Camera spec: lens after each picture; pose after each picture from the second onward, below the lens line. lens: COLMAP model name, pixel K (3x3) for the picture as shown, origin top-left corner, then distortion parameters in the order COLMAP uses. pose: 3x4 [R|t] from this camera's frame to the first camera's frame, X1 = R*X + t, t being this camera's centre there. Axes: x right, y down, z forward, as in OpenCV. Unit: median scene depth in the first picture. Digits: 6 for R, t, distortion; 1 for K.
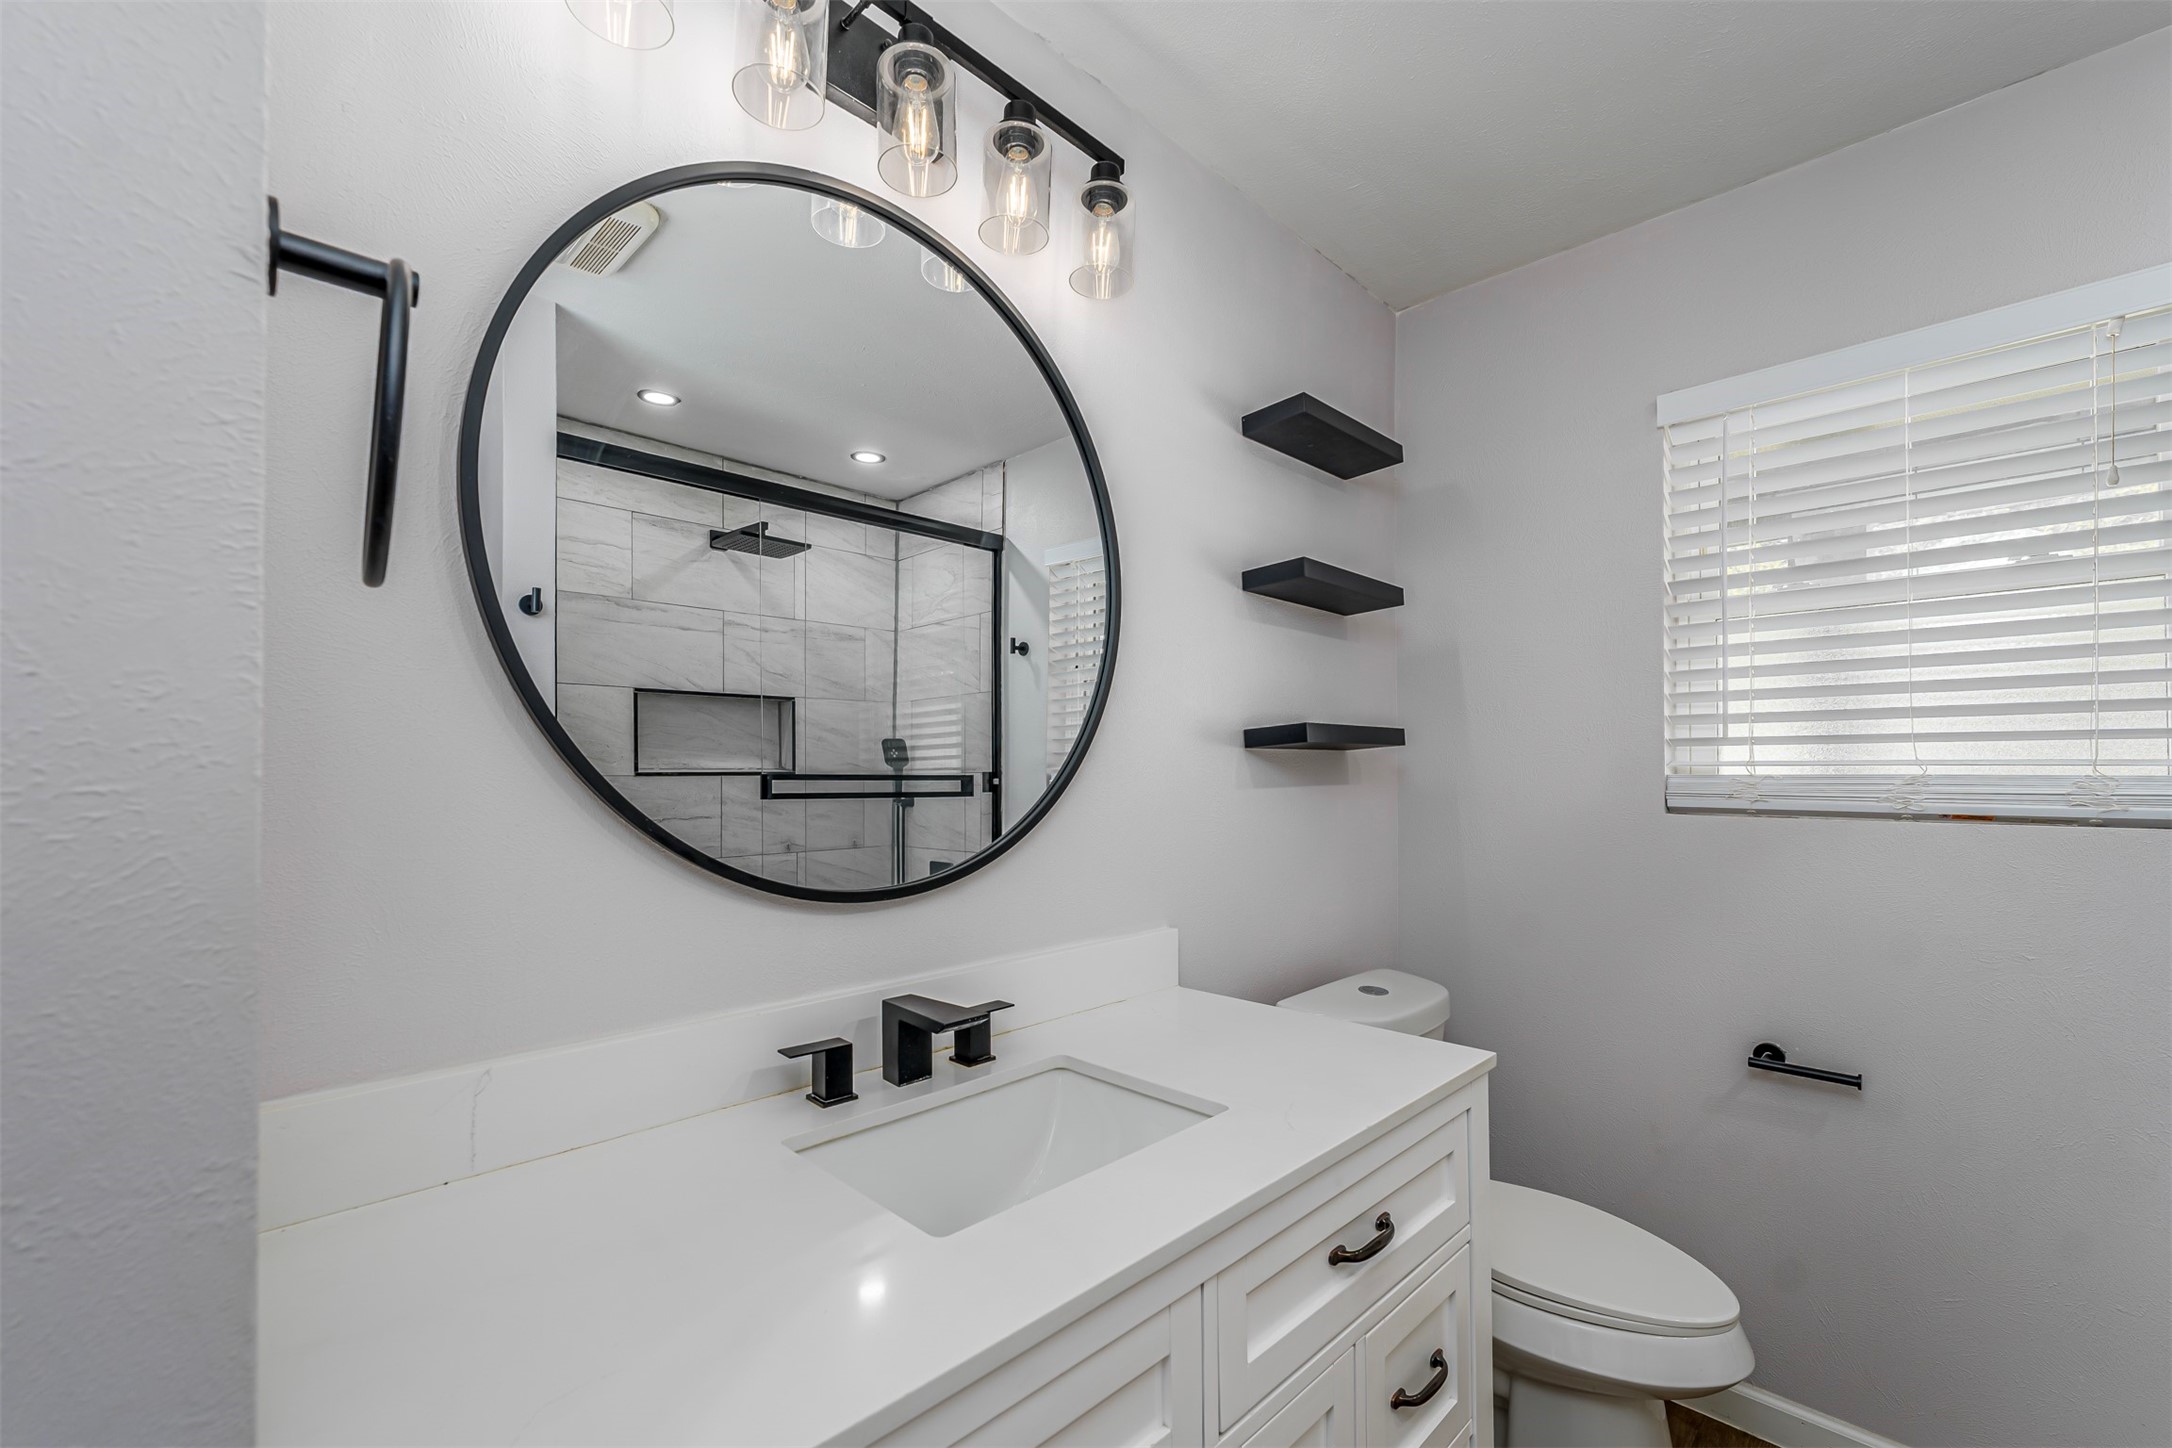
lens RADIAL K [[843.6, 0, 1085.7], [0, 843.6, 759.2], [0, 0, 1]] dist [-0.000969, -0.000303]
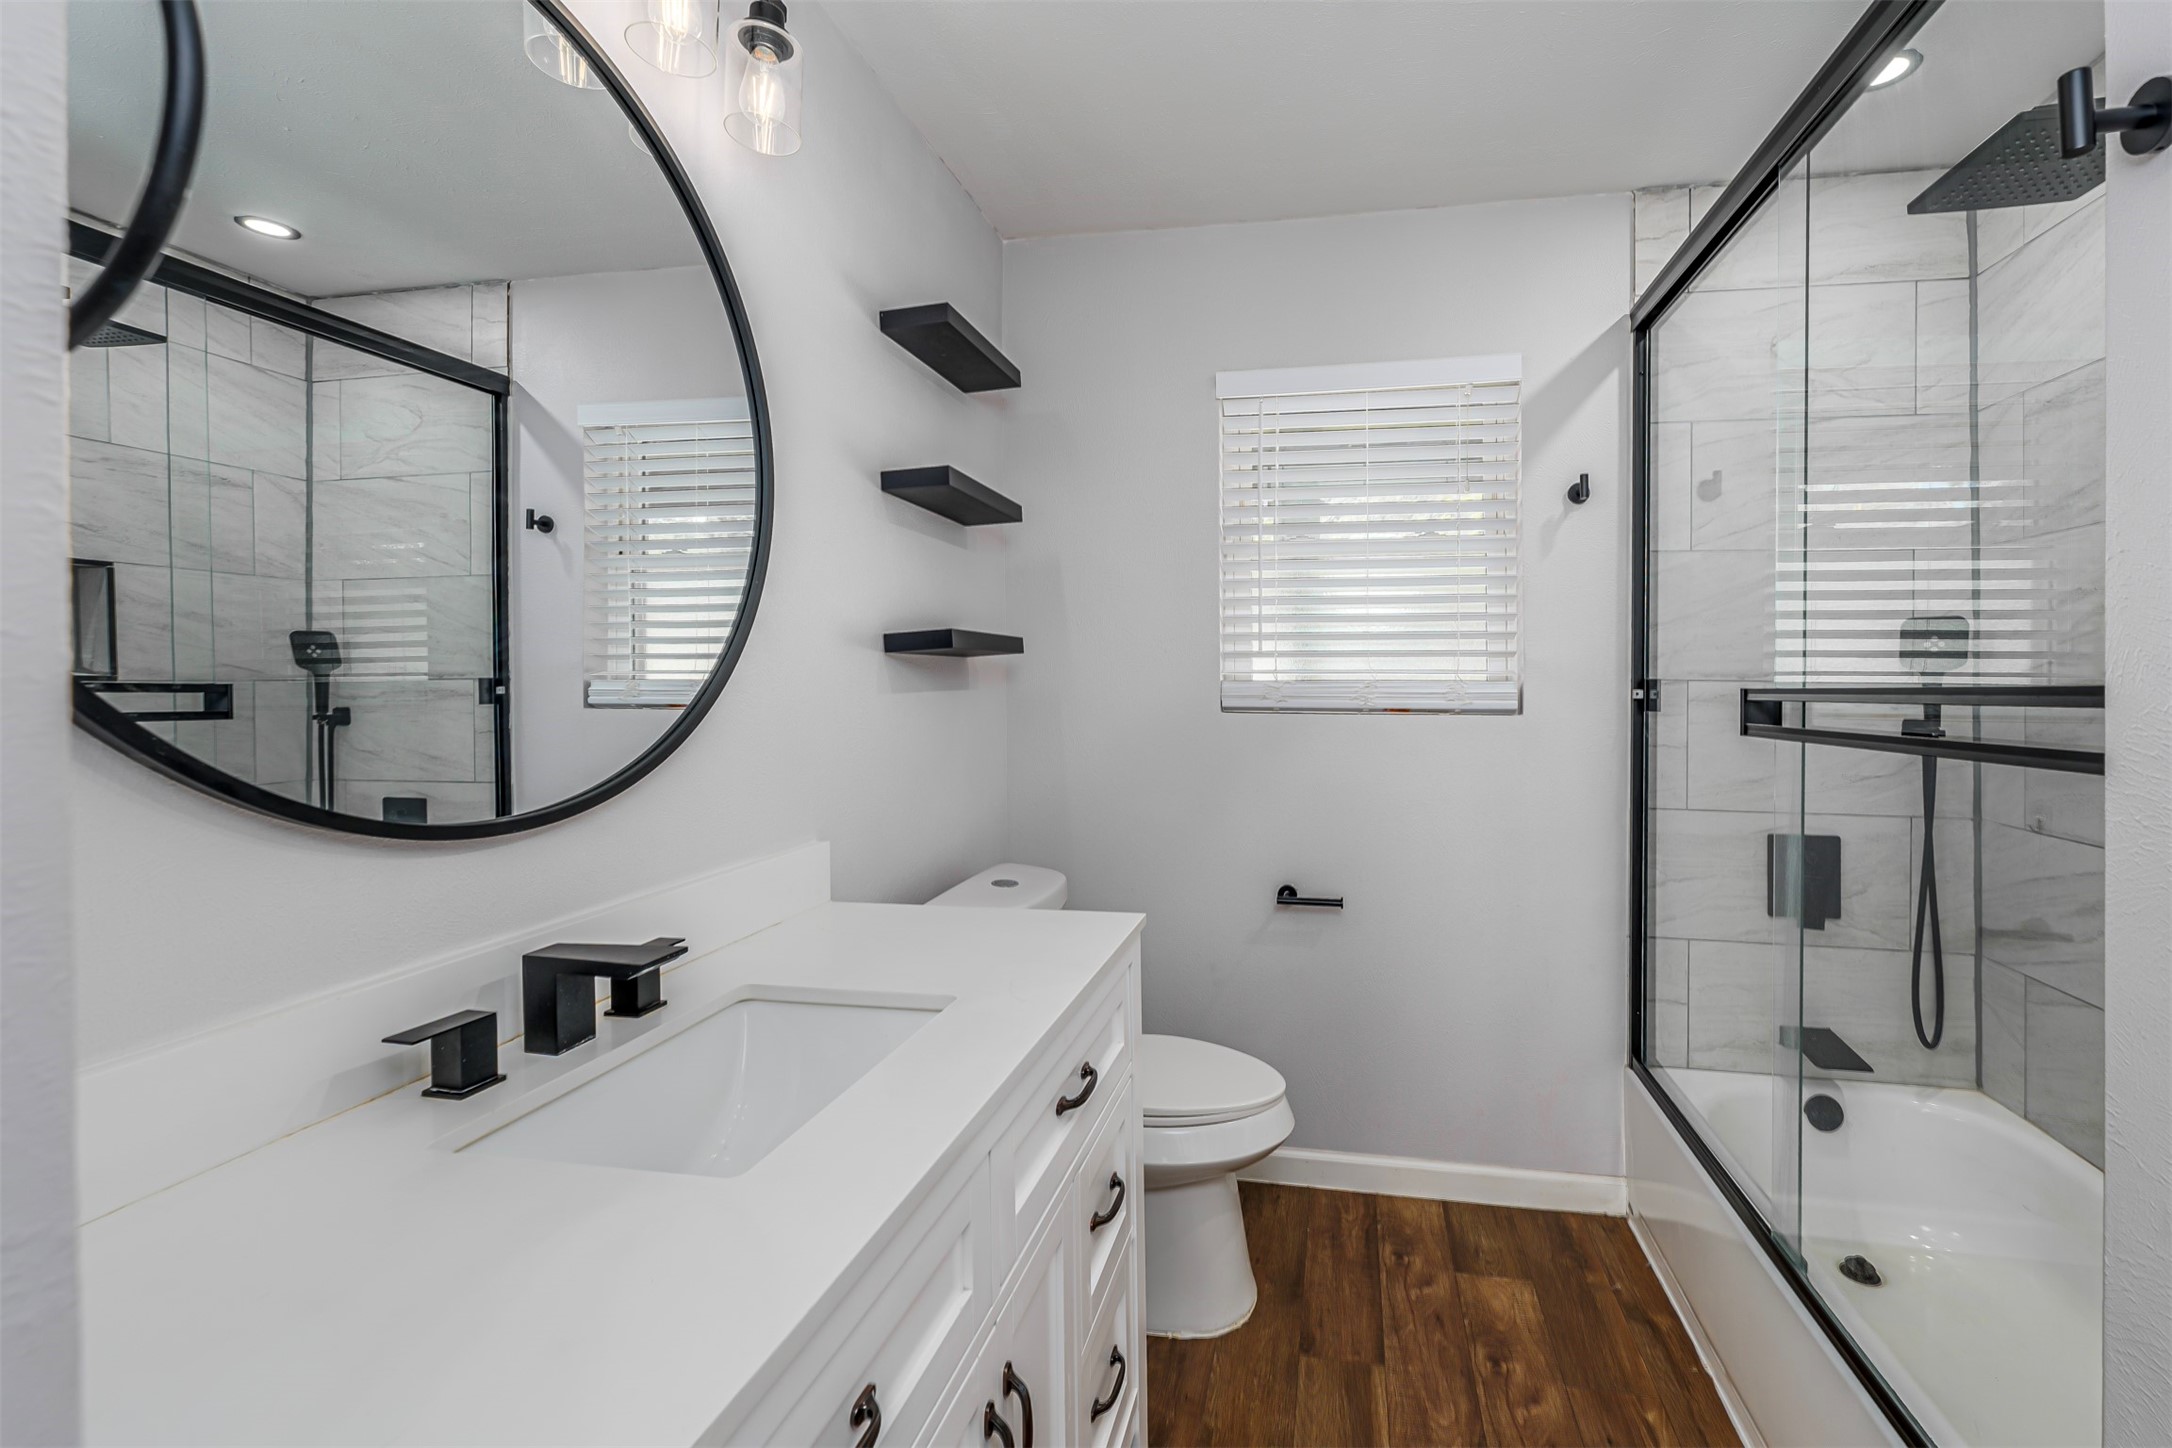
lens RADIAL K [[913.4, 0, 1087.6], [0, 913.4, 678.7], [0, 0, 1]] dist [0.000704, -0.000124]
pose [[0.837775, 0.004001, 0.546002, -0.184210], [-0.009569, 0.999927, 0.007355, 0.006804], [-0.545932, -0.011387, 0.837752, -0.015535]]
